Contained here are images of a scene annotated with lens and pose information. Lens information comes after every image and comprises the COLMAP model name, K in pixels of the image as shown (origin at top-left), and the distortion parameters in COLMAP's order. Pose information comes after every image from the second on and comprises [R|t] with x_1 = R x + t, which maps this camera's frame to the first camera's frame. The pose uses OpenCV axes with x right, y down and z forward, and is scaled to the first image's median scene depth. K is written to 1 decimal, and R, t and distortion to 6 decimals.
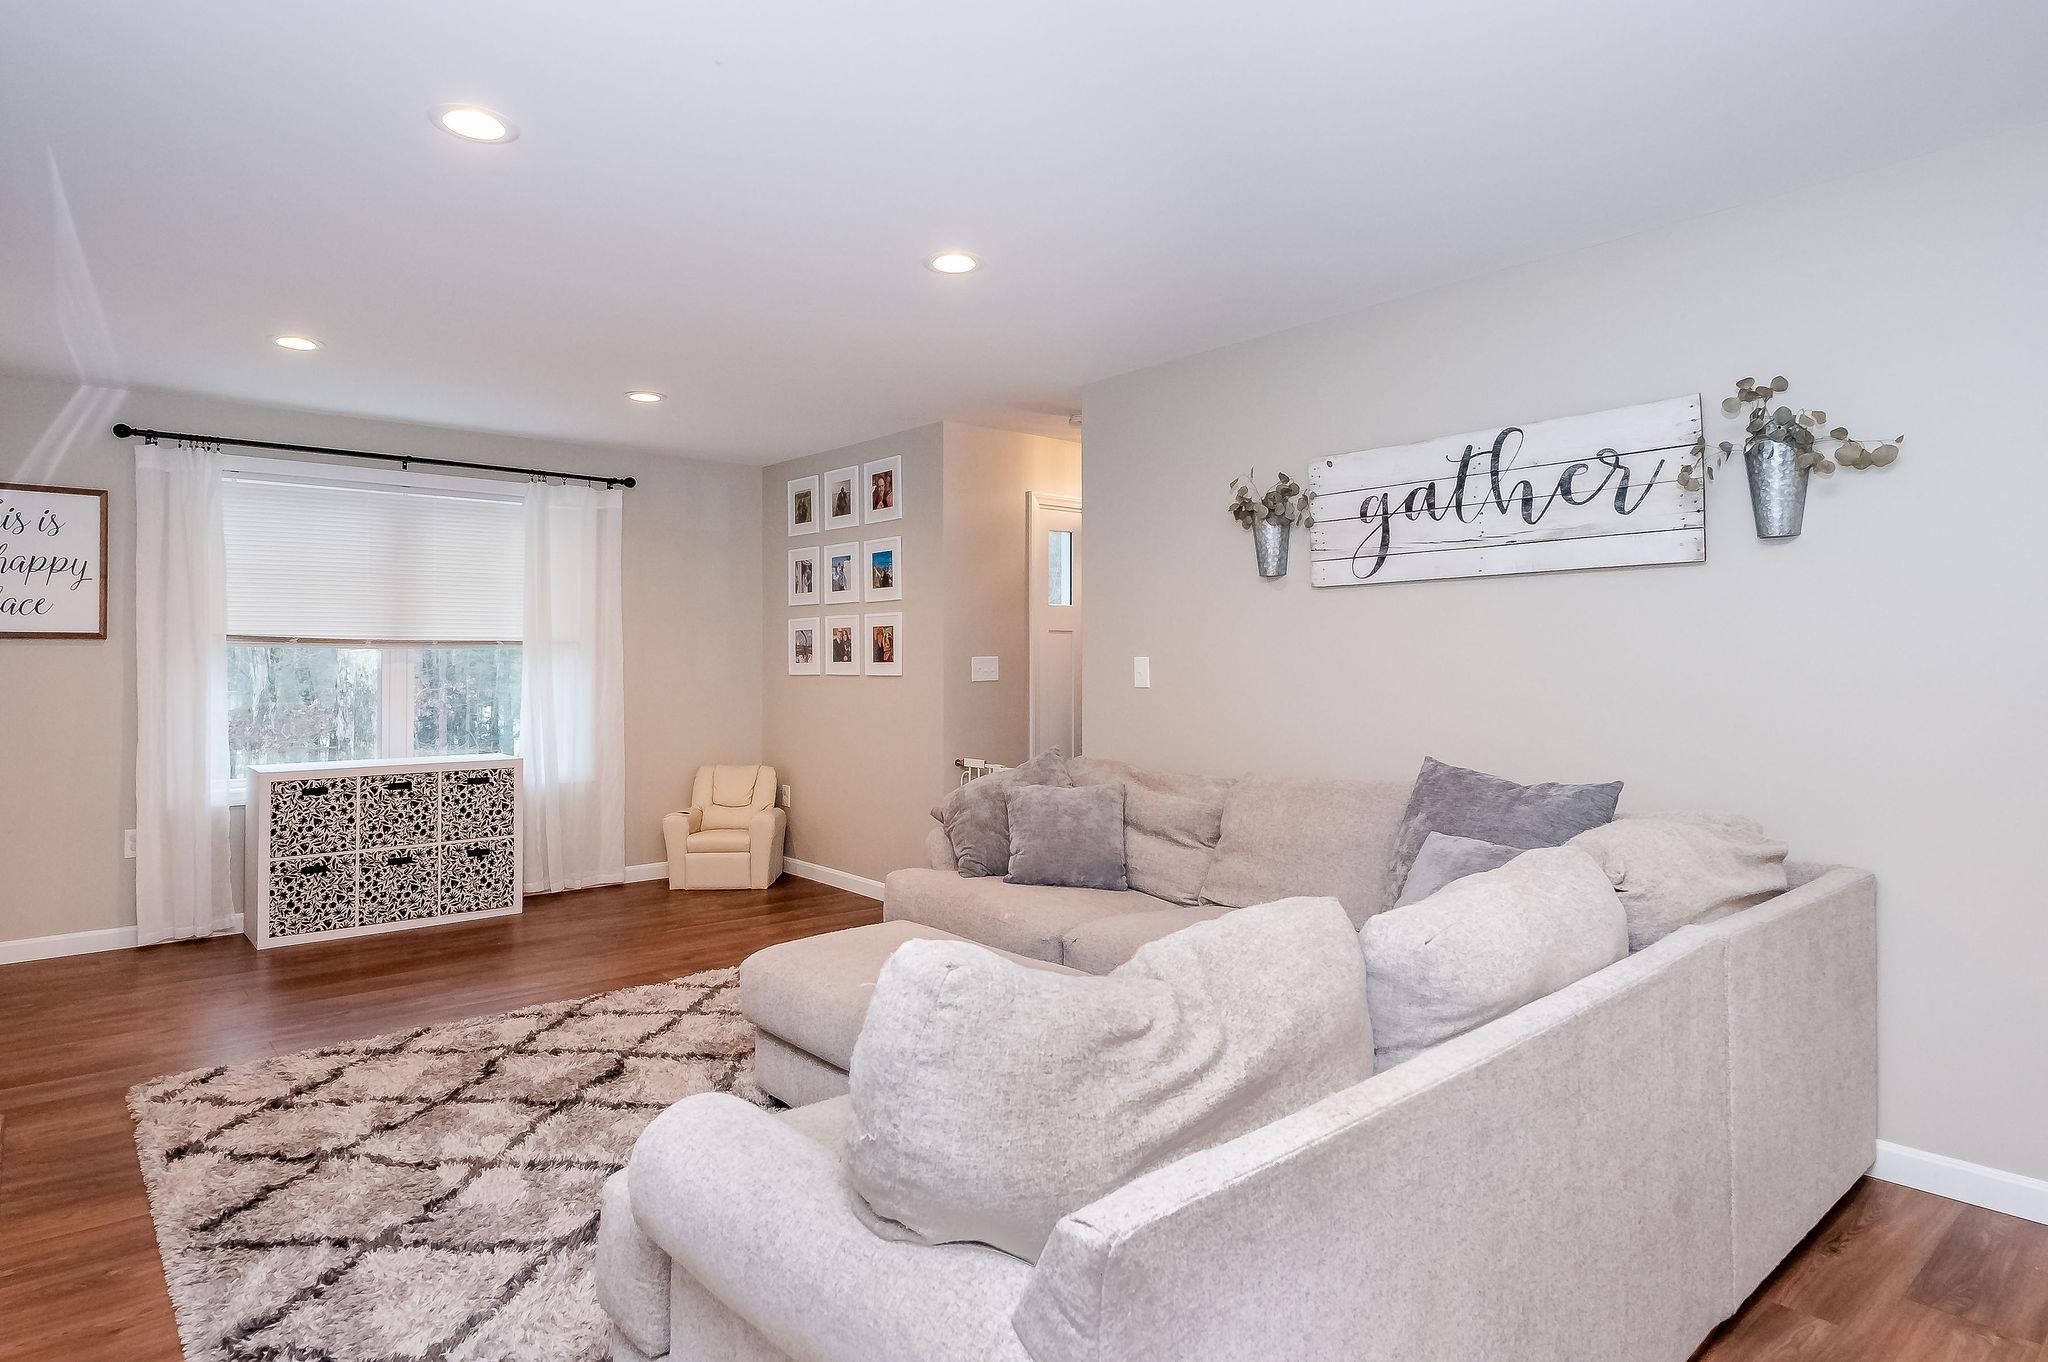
lens RADIAL K [[1147.6, 0, 1055.3], [0, 1147.6, 643.6], [0, 0, 1]] dist [0.004912, 0.000737]
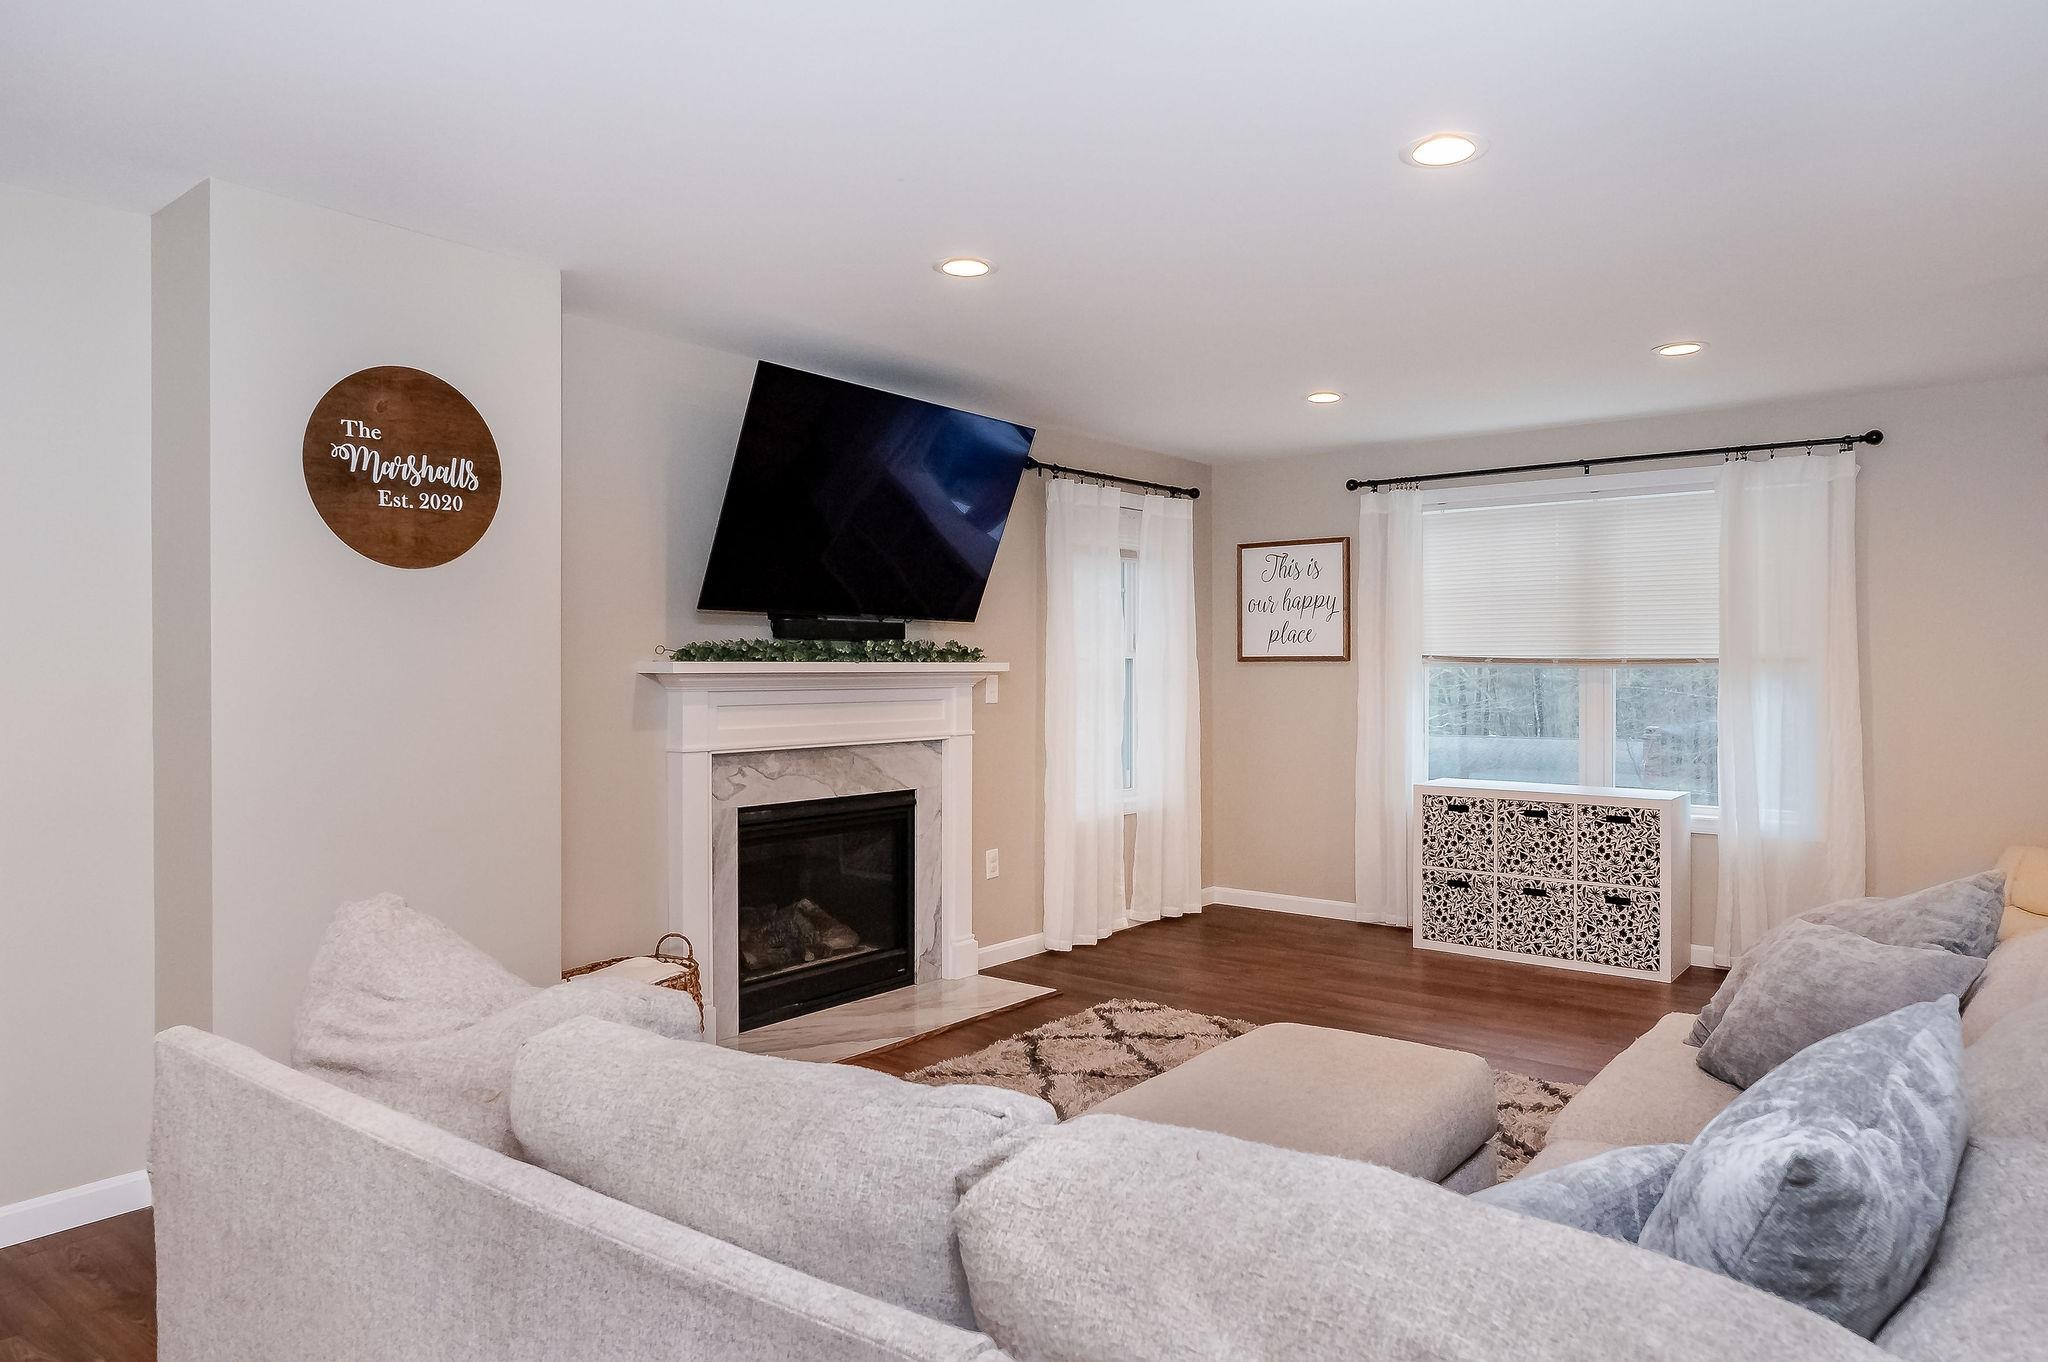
lens RADIAL K [[1352.6, 0, 1016.3], [0, 1352.6, 675.2], [0, 0, 1]] dist [0.008632, 0.001492]
pose [[0.170053, 0.009146, -0.985393, 0.461362], [0.012899, 0.999851, 0.011507, -0.009229], [0.985351, -0.014668, 0.169909, 0.388562]]
